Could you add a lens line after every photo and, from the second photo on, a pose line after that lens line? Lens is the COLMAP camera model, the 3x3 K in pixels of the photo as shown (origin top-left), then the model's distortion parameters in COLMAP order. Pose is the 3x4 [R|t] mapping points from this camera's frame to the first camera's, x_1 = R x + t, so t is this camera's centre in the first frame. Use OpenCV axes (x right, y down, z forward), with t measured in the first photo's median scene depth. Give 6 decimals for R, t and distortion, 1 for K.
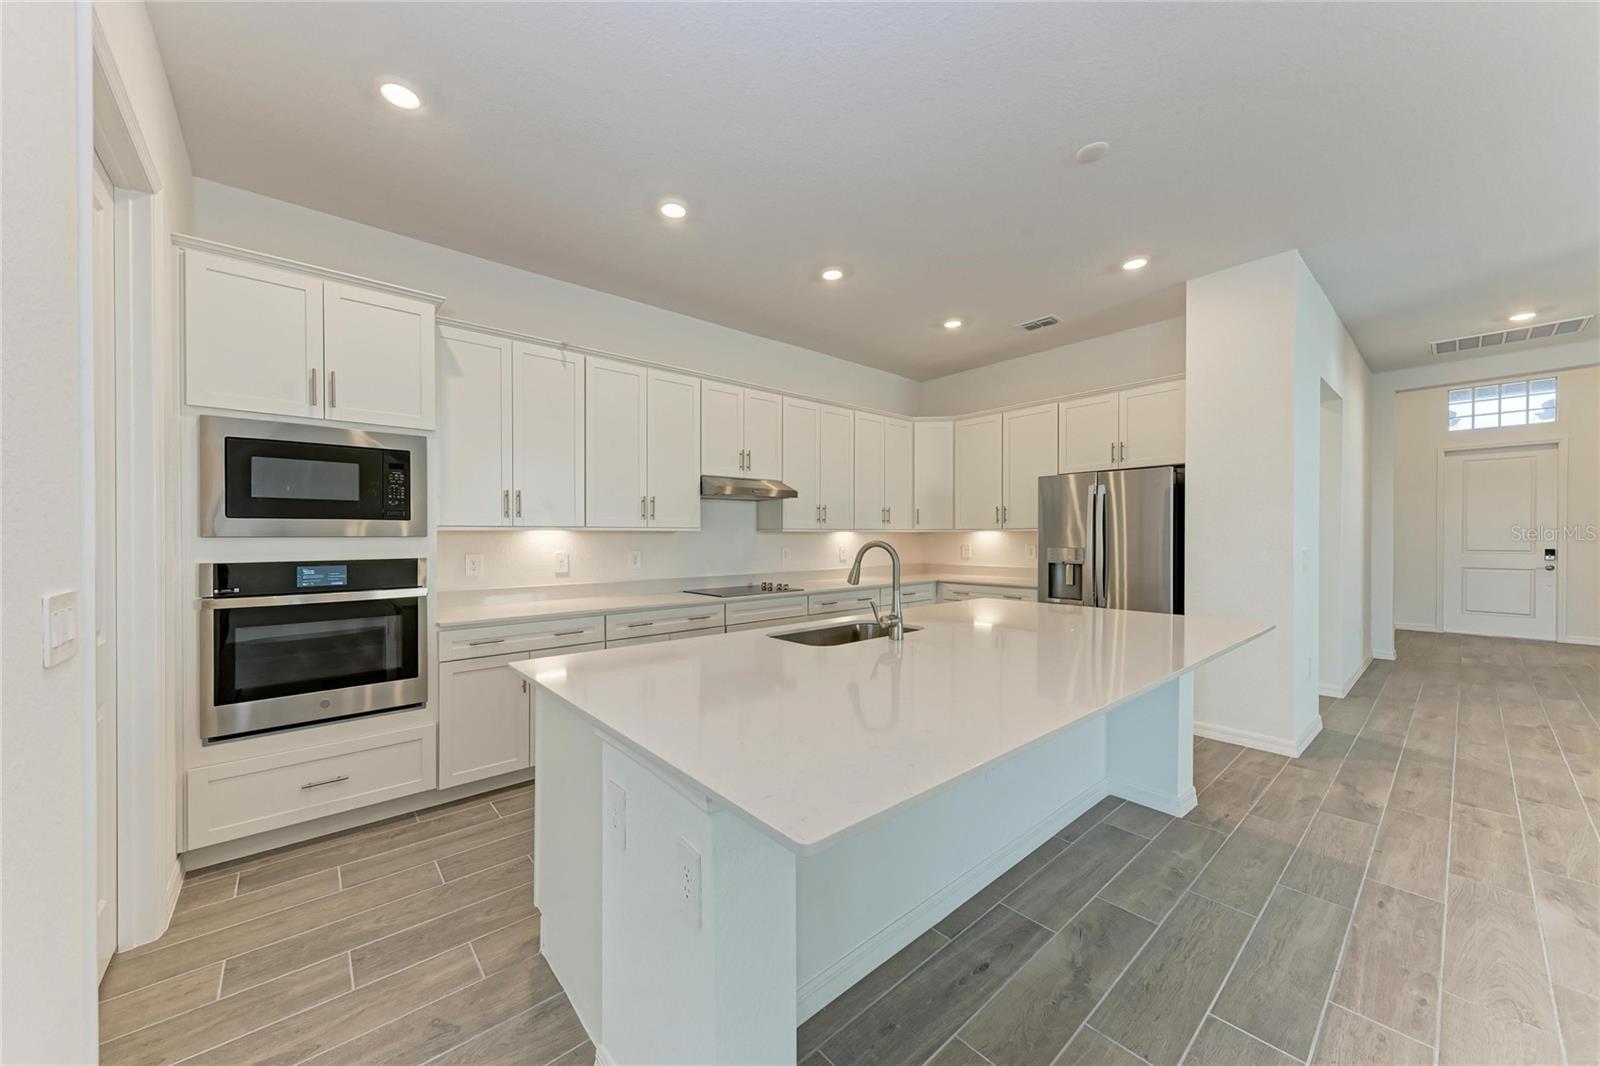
lens RADIAL K [[569.5, 0, 780.1], [0, 569.5, 536.8], [0, 0, 1]] dist [0.008943, -0.000049]
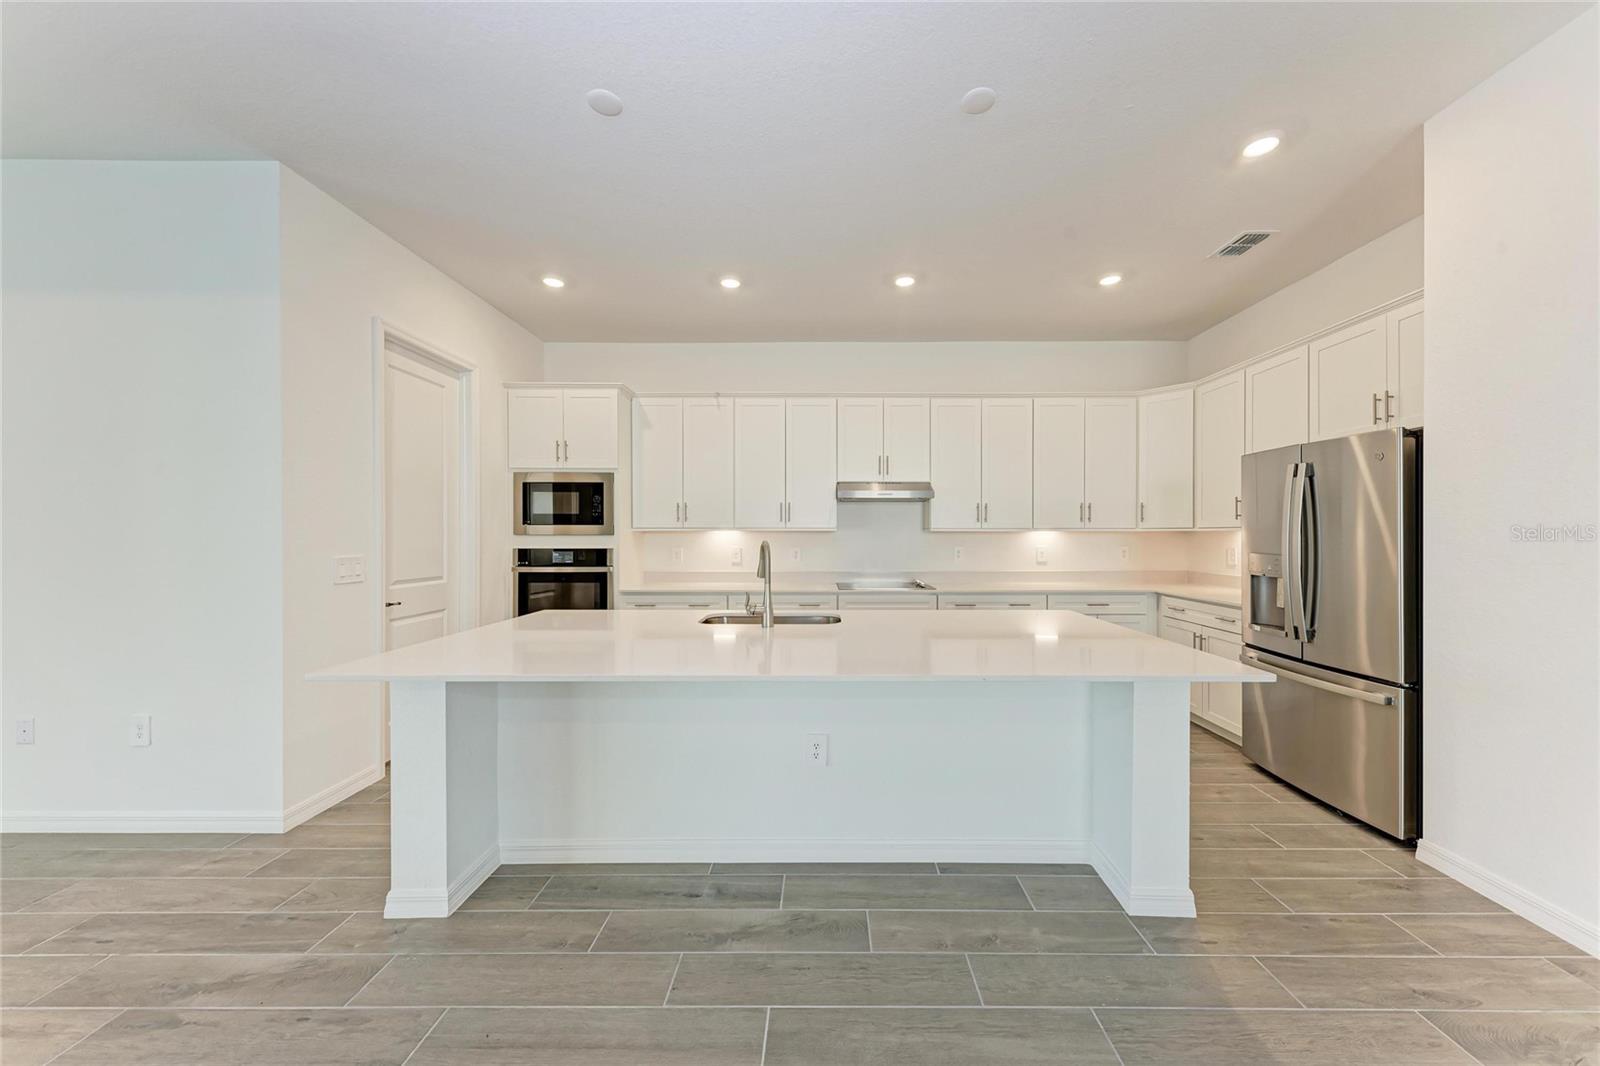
lens RADIAL K [[565.1, 0, 825.8], [0, 565.1, 538.2], [0, 0, 1]] dist [0.009209, -0.000153]
pose [[0.763716, 0.006722, -0.645518, 0.806855], [-0.003924, 0.999976, 0.005770, -0.002924], [0.645541, -0.001873, 0.763723, 0.165704]]
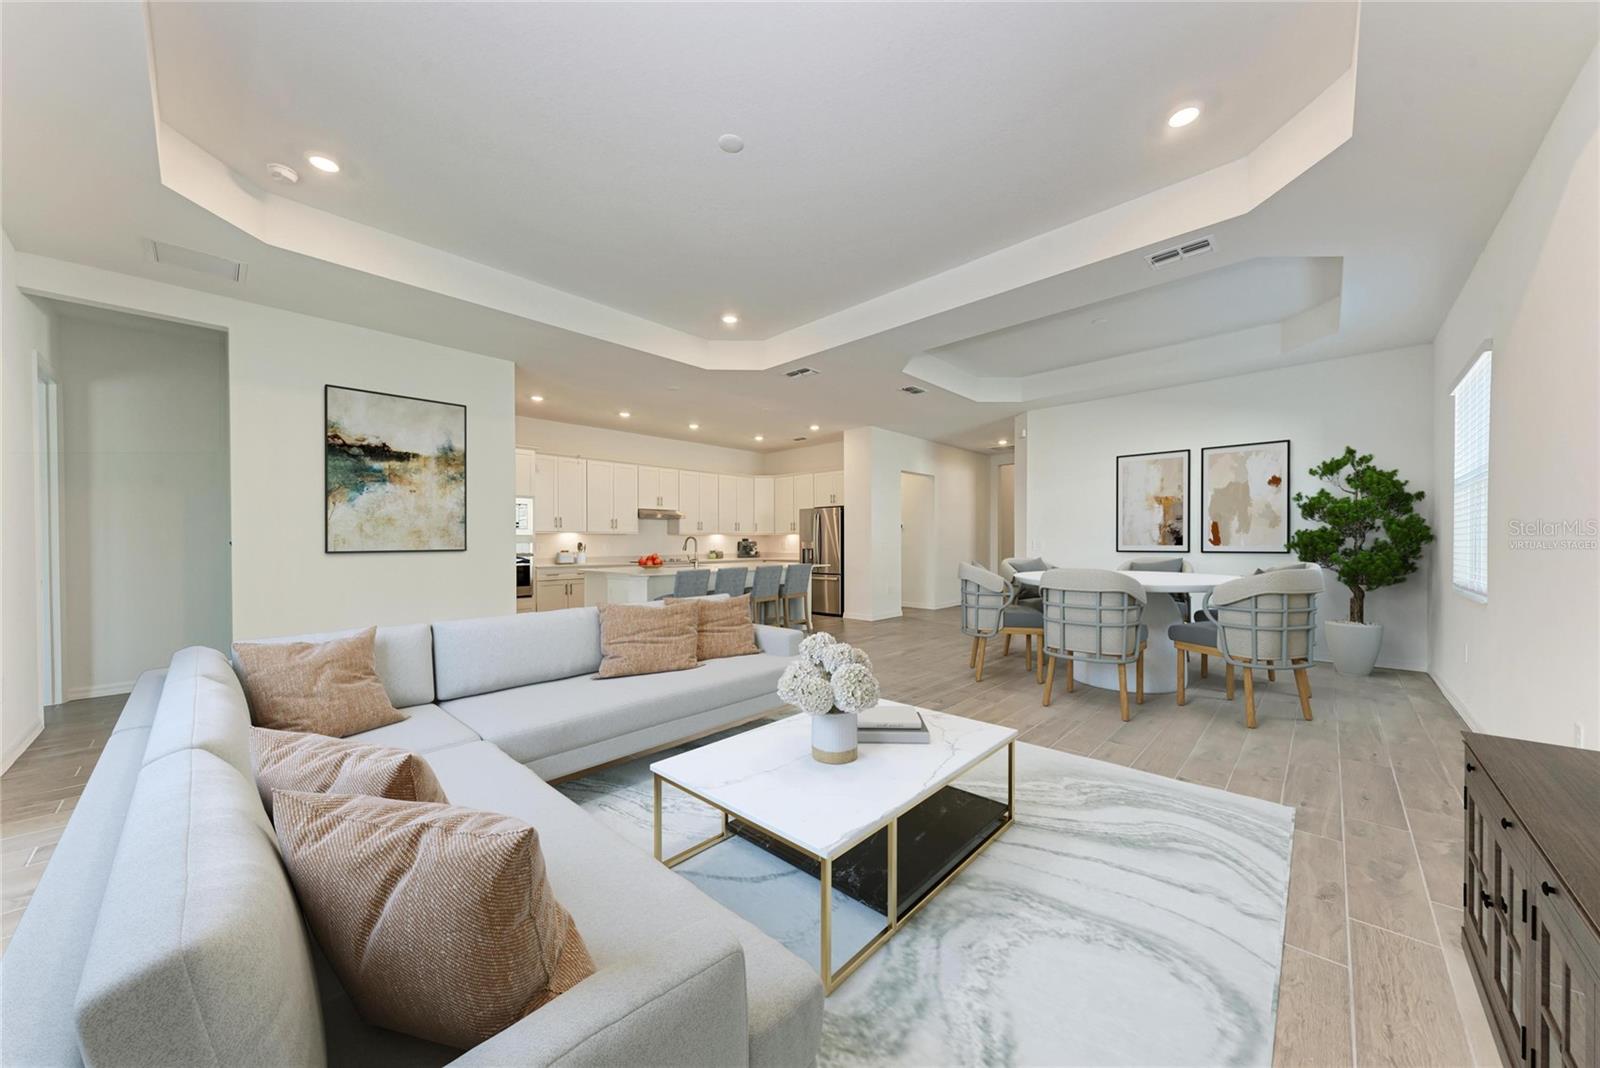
lens RADIAL K [[548.7, 0, 803.5], [0, 548.7, 544.4], [0, 0, 1]] dist [0.022359, -0.005601]
pose [[0.993095, -0.001101, 0.117308, 0.348367], [0.000866, 0.999998, 0.002059, 0.038039], [-0.117310, -0.001943, 0.993093, -1.684164]]
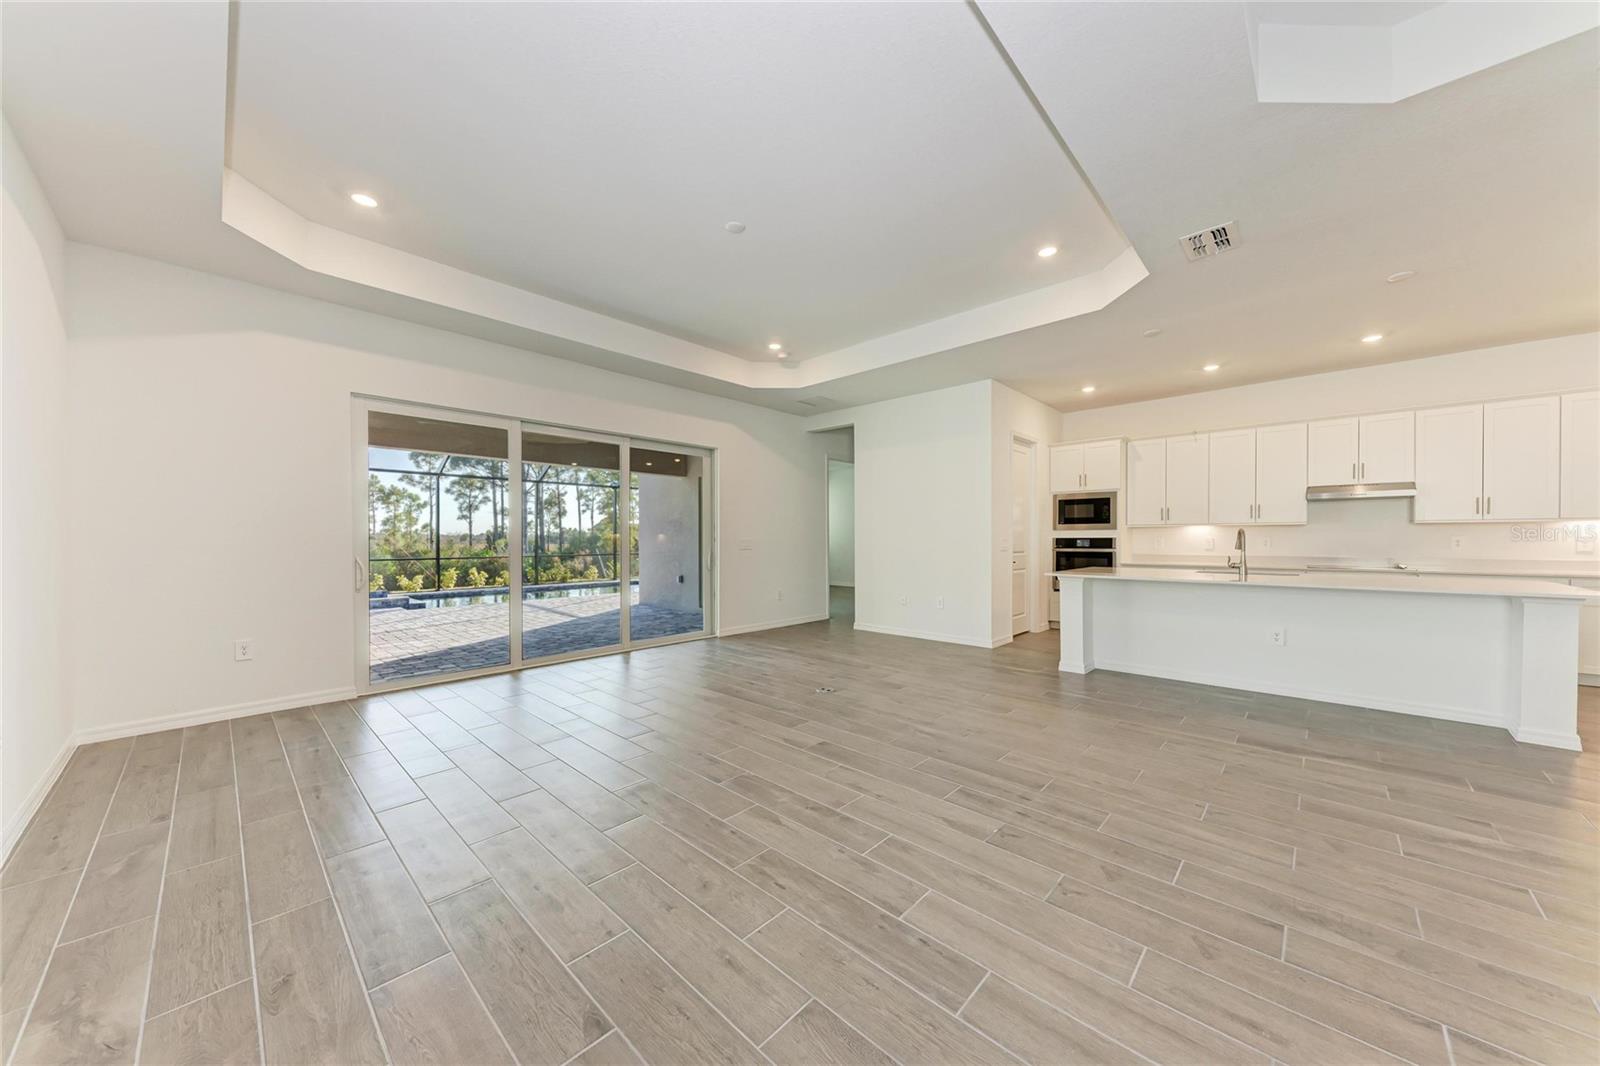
lens RADIAL K [[548.7, 0, 803.5], [0, 548.7, 543.4], [0, 0, 1]] dist [0.022359, -0.005601]
pose [[0.118599, 0.011803, -0.992872, 1.615133], [0.000280, 0.999929, 0.011920, 0.030528], [0.992942, -0.001692, 0.118587, -0.676038]]
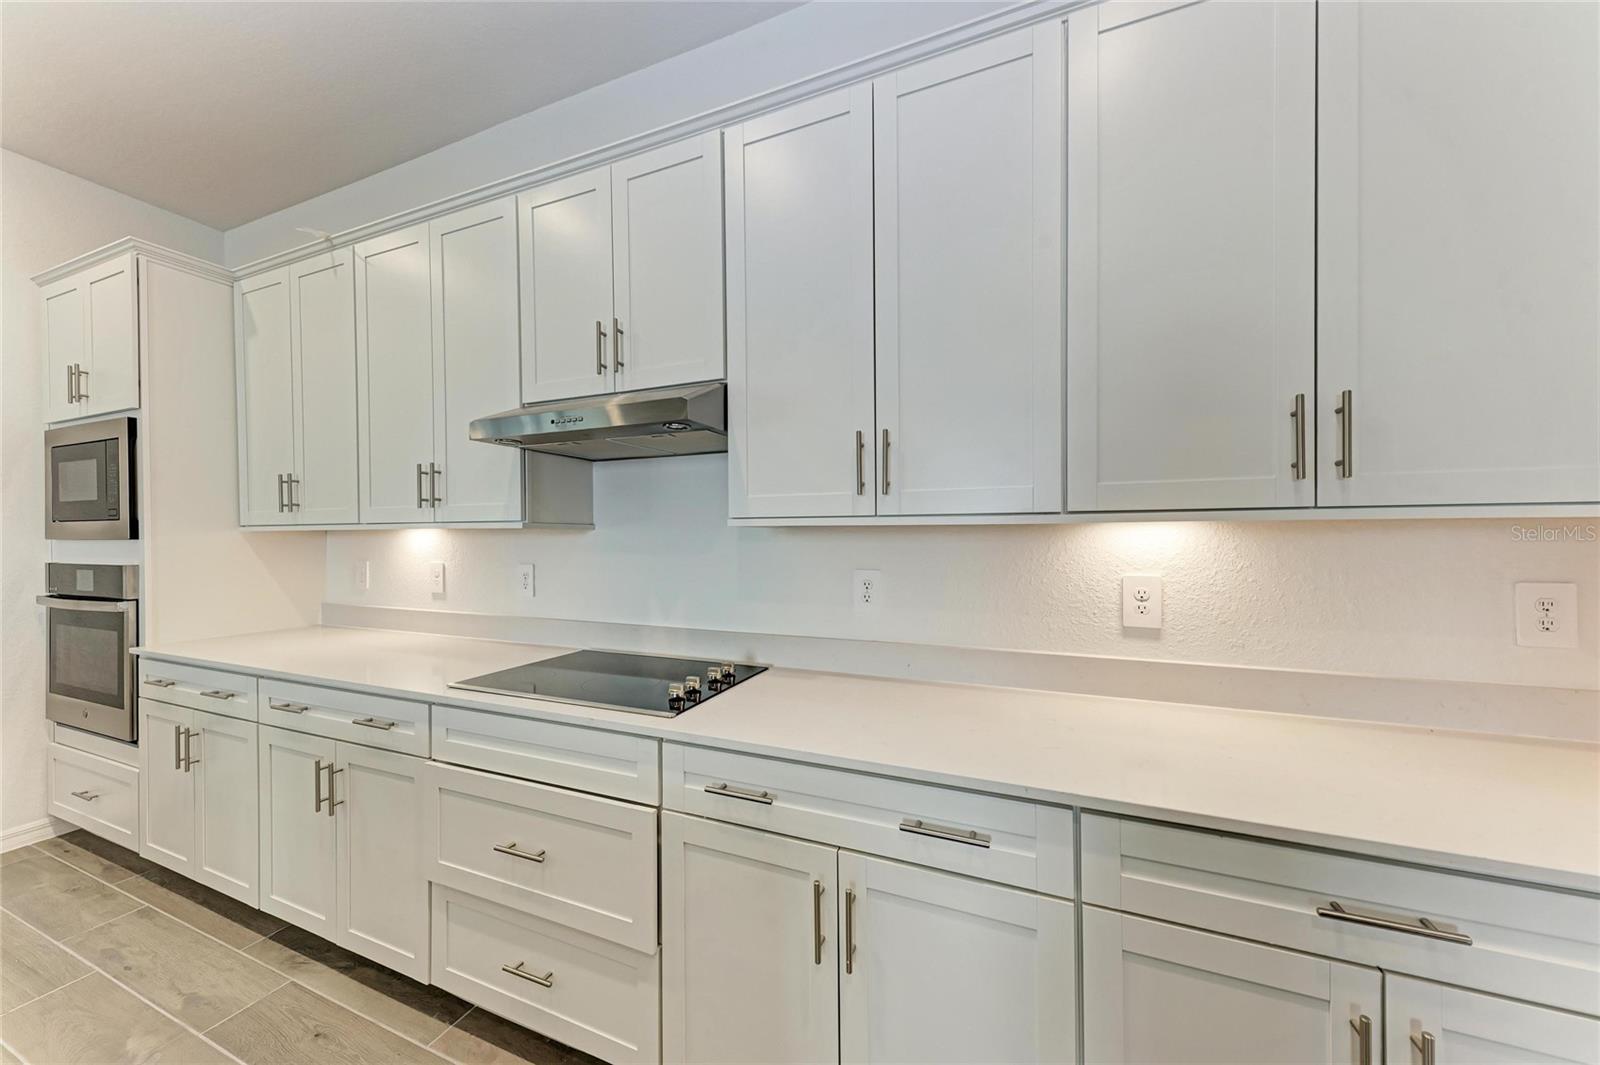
lens RADIAL K [[548.7, 0, 803.5], [0, 548.7, 542.9], [0, 0, 1]] dist [0.022359, -0.005601]
pose [[0.464921, 0.009498, -0.885301, 0.499346], [-0.002034, 0.999951, 0.009660, -0.004275], [0.885350, -0.002691, 0.464918, 1.388131]]
